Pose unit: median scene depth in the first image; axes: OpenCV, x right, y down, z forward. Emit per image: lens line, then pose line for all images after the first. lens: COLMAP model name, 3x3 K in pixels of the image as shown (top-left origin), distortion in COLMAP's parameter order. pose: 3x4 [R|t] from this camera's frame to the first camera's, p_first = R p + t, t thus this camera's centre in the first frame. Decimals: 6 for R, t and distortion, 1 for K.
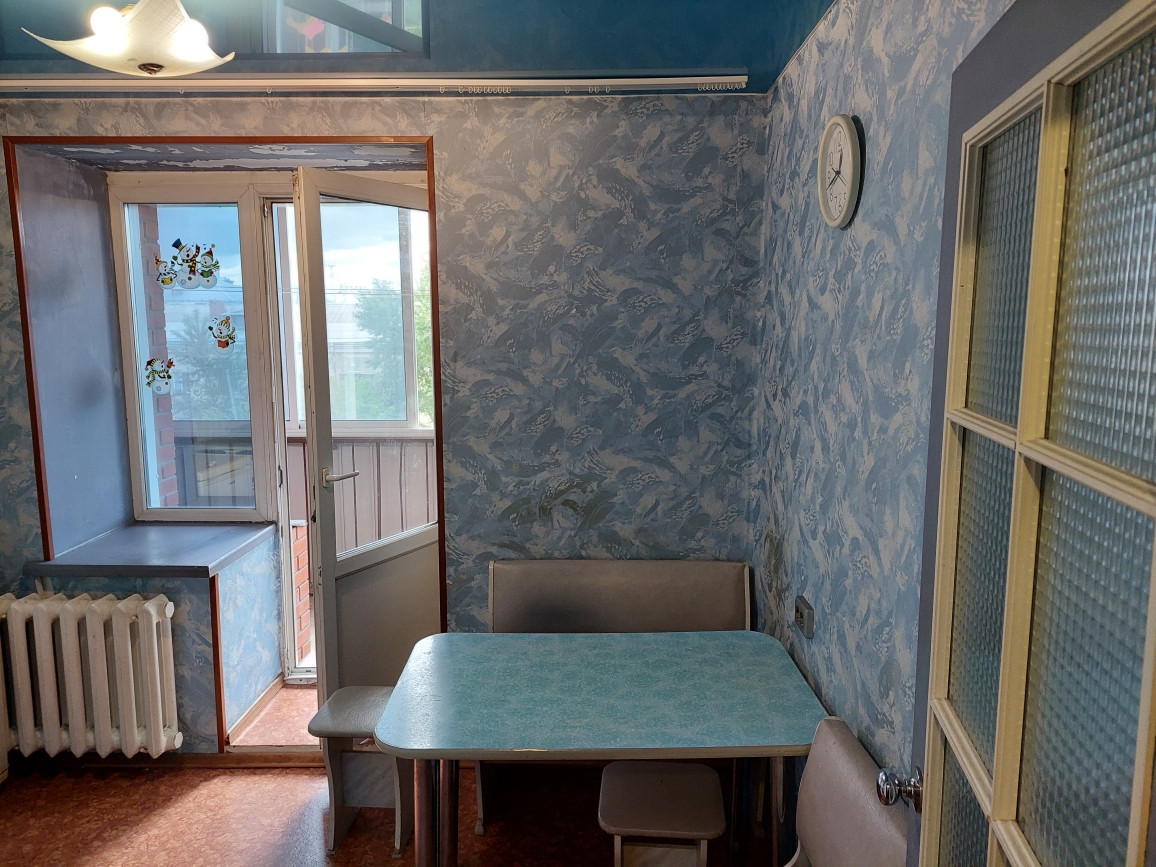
lens RADIAL K [[829.8, 0, 580.5], [0, 829.8, 417.9], [0, 0, 1]] dist [0.049533, -0.035274]
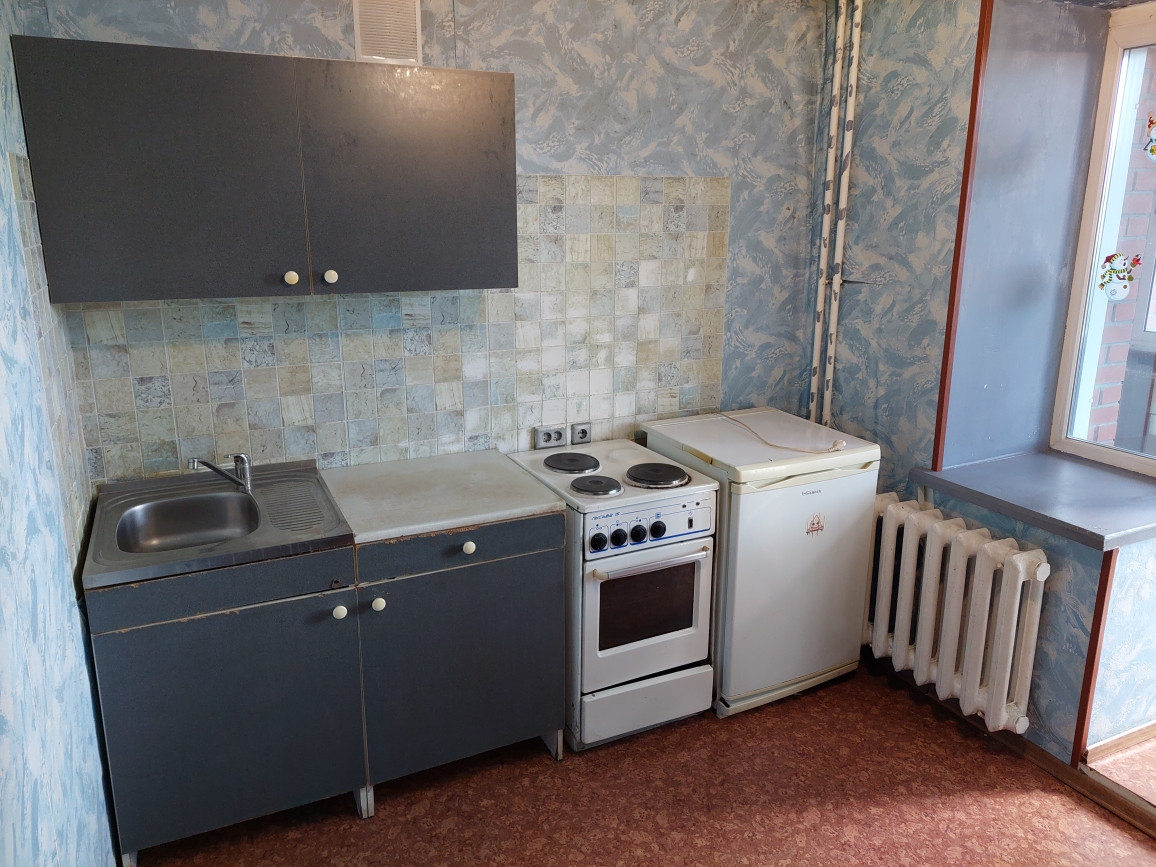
lens RADIAL K [[829.8, 0, 580.5], [0, 829.8, 417.9], [0, 0, 1]] dist [0.049533, -0.035274]
pose [[0.454504, 0.216517, -0.864029, -0.027182], [-0.104278, 0.976271, 0.189791, -0.021296], [0.884620, 0.003839, 0.466297, 0.226227]]
